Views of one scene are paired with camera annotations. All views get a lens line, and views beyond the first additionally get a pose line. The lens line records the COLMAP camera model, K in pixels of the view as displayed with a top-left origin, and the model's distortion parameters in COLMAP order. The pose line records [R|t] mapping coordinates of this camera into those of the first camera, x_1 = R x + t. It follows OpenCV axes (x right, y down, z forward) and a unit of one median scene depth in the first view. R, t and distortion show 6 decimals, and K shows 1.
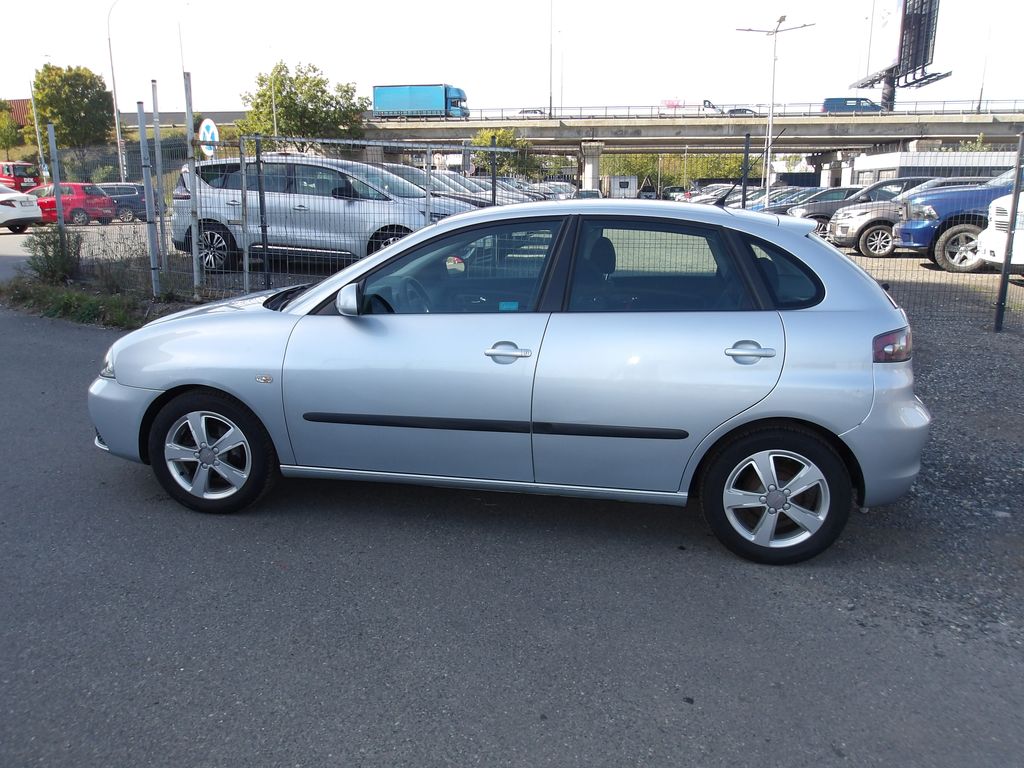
lens RADIAL K [[868.0, 0, 507.9], [0, 868.0, 375.7], [0, 0, 1]] dist [-0.011415, 0.004830]
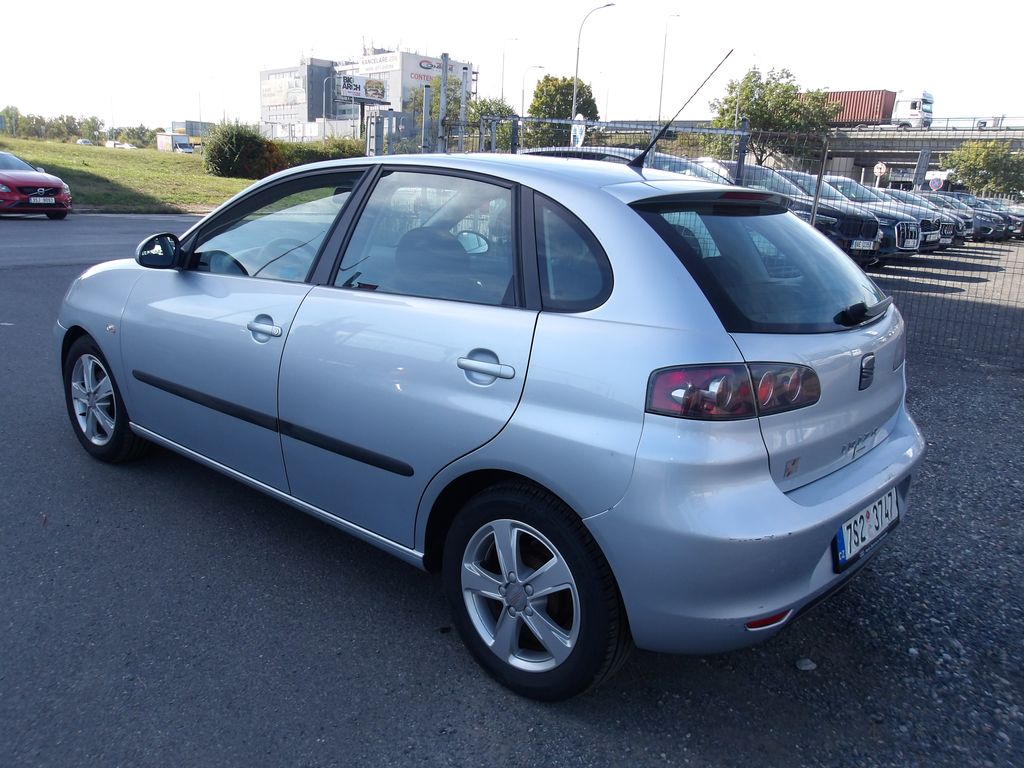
lens RADIAL K [[868.0, 0, 507.9], [0, 868.0, 375.7], [0, 0, 1]] dist [-0.011415, 0.004830]
pose [[0.855579, 0.149459, -0.495628, 0.133652], [-0.155562, 0.987394, 0.029214, -0.009321], [0.493747, 0.052106, 0.868043, 0.091023]]
